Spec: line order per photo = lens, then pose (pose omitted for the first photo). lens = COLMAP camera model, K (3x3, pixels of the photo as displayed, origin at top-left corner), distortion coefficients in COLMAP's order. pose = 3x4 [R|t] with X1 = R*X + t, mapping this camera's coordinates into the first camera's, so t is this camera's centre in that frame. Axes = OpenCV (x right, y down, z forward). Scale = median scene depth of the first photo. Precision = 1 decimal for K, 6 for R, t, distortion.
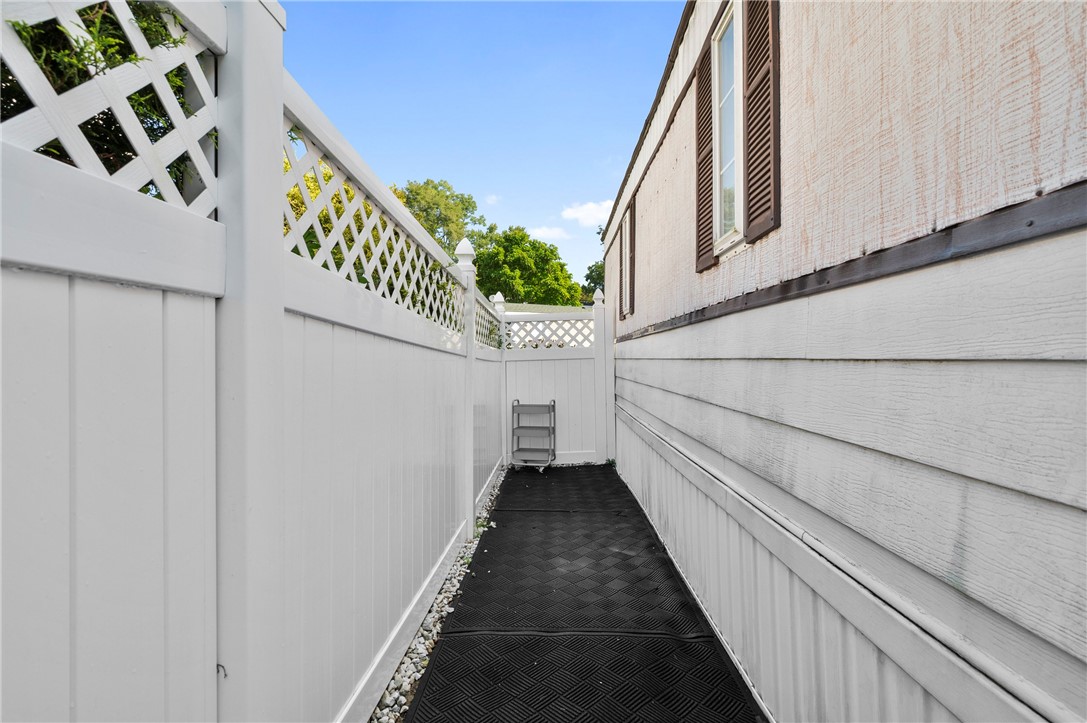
lens RADIAL K [[491.9, 0, 537.5], [0, 491.9, 353.3], [0, 0, 1]] dist [0.001519, 0.000538]
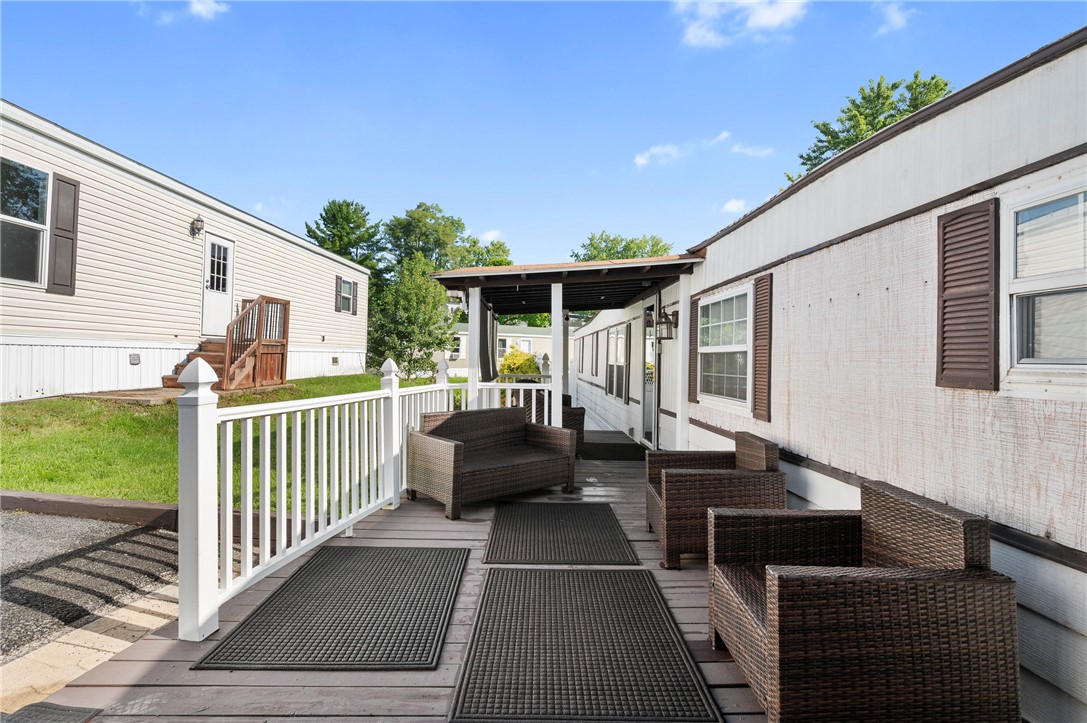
lens RADIAL K [[491.9, 0, 541.2], [0, 491.9, 347.1], [0, 0, 1]] dist [0.001519, 0.000538]
pose [[0.997515, 0.024035, 0.066232, -0.027059], [-0.023144, 0.999632, -0.014179, -0.018935], [-0.066548, 0.012611, 0.997704, -0.204782]]
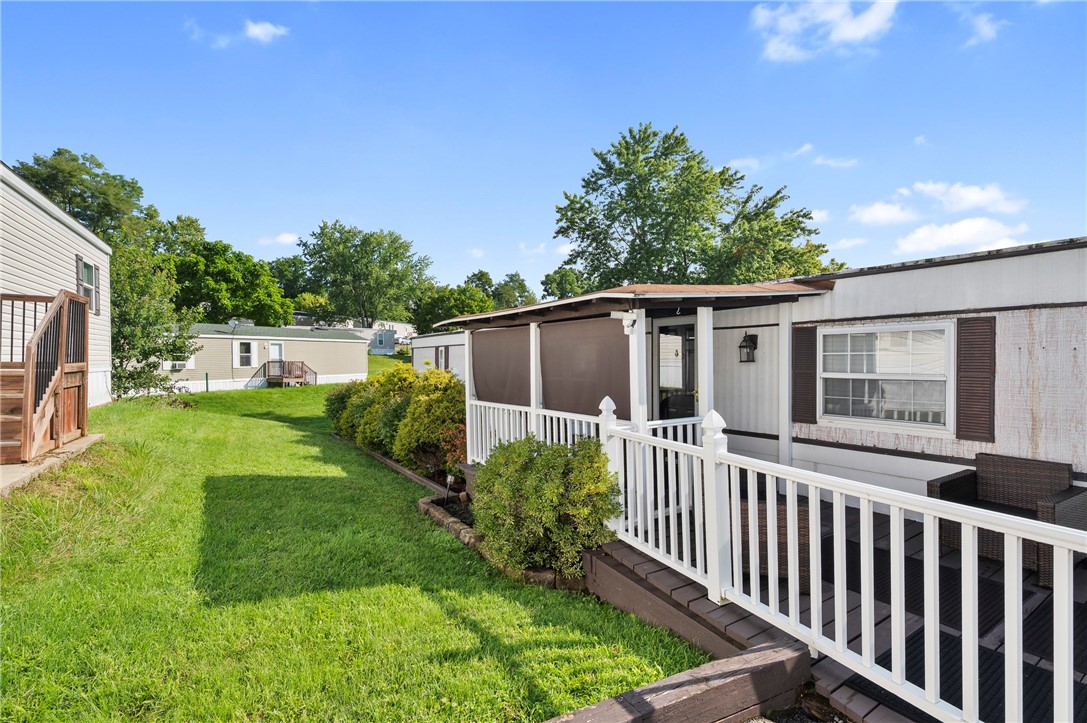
lens RADIAL K [[491.9, 0, 537.3], [0, 491.9, 365.7], [0, 0, 1]] dist [0.001519, 0.000538]
pose [[0.814210, -0.011938, 0.580448, -0.101059], [-0.000050, 0.999787, 0.020632, -0.024622], [-0.580571, -0.016828, 0.814036, -0.157767]]
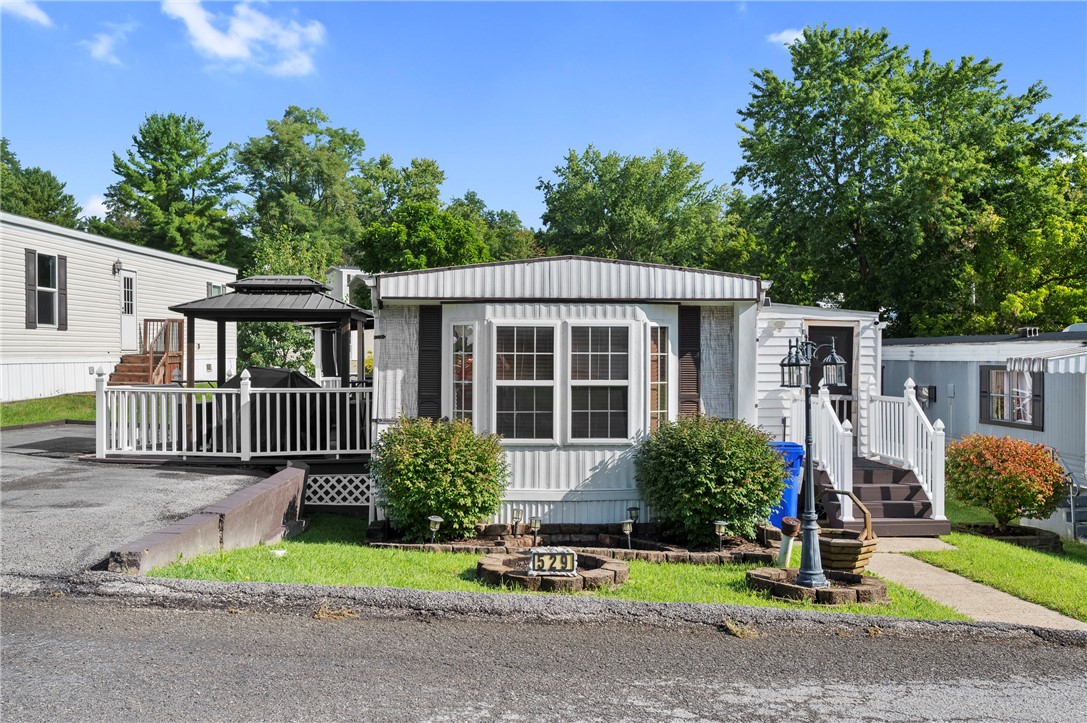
lens RADIAL K [[911.4, 0, 538.3], [0, 911.4, 359.6], [0, 0, 1]] dist [-0.002265, 0.001135]
pose [[0.996728, -0.003254, 0.080760, 0.024258], [0.001874, 0.999851, 0.017165, -0.026039], [-0.080803, -0.016957, 0.996586, -0.473136]]
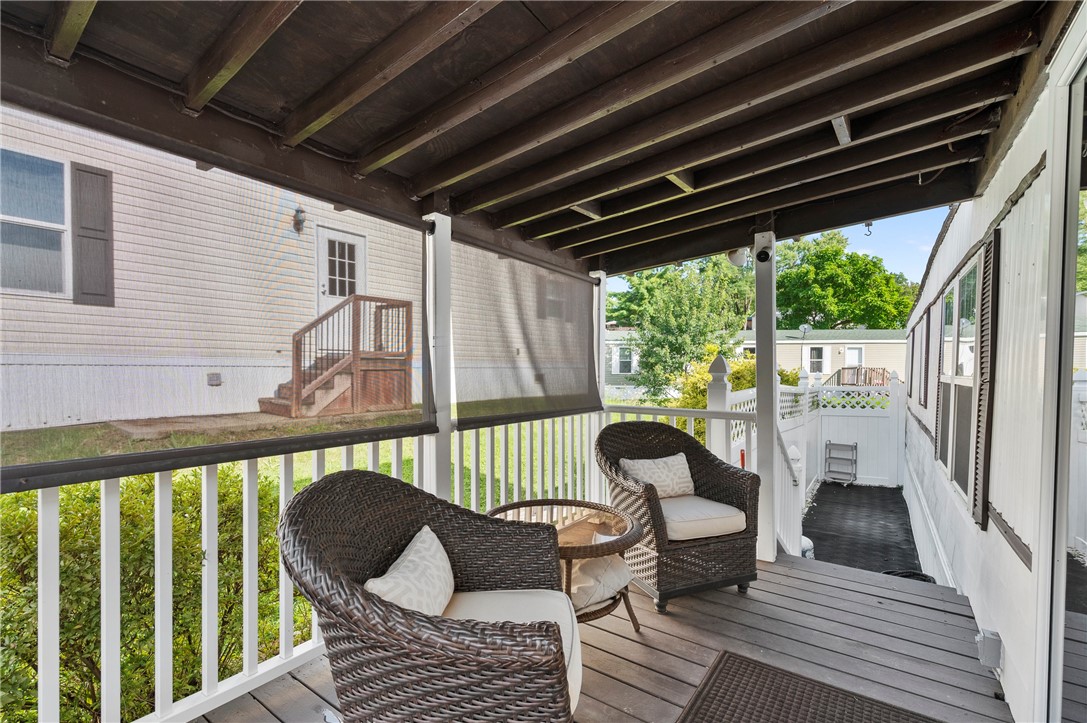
lens RADIAL K [[491.9, 0, 544.5], [0, 491.9, 383.8], [0, 0, 1]] dist [0.001519, 0.000538]
pose [[0.845601, 0.019432, -0.533462, 0.003318], [-0.000780, 0.999381, 0.035167, -0.017843], [0.533815, -0.029321, 0.845093, -0.103331]]
